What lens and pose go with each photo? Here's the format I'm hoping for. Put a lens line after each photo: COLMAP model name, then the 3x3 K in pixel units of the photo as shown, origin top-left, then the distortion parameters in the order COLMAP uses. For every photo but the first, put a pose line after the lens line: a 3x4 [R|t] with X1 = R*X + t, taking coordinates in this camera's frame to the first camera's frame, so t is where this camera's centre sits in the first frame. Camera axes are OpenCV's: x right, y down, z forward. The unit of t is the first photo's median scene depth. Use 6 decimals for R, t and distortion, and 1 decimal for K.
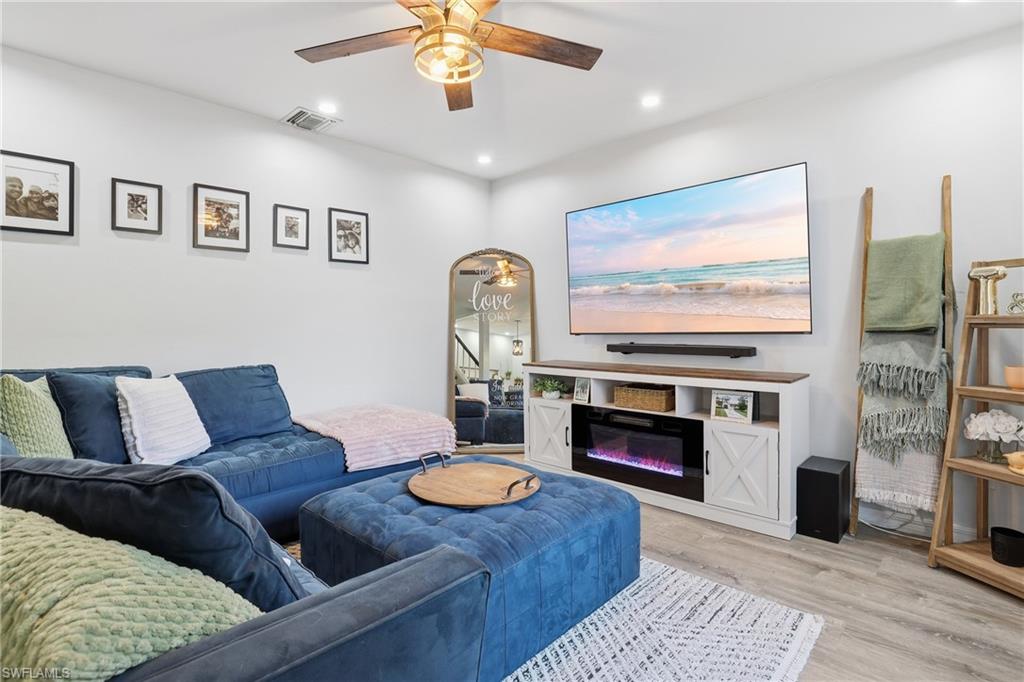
lens RADIAL K [[476.6, 0, 514.6], [0, 476.6, 327.9], [0, 0, 1]] dist [-0.050143, 0.012497]
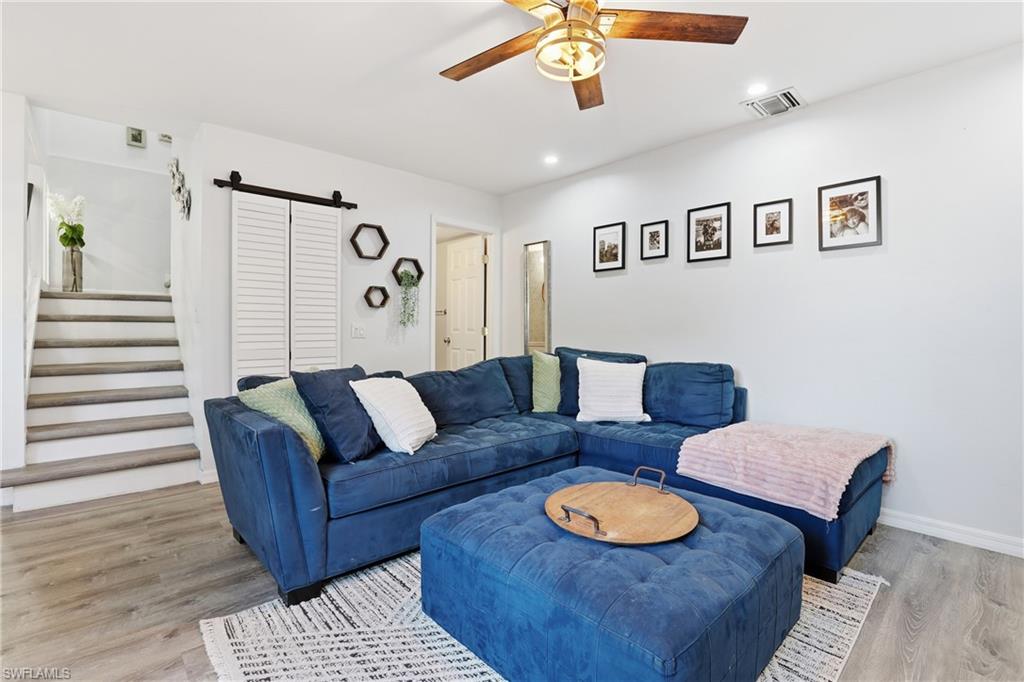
lens RADIAL K [[476.6, 0, 514.6], [0, 476.6, 327.9], [0, 0, 1]] dist [-0.050143, 0.012497]
pose [[-0.060671, 0.004065, -0.998150, 0.529511], [-0.011111, 0.999927, 0.004747, -0.003528], [0.998096, 0.011378, -0.060622, 0.579135]]
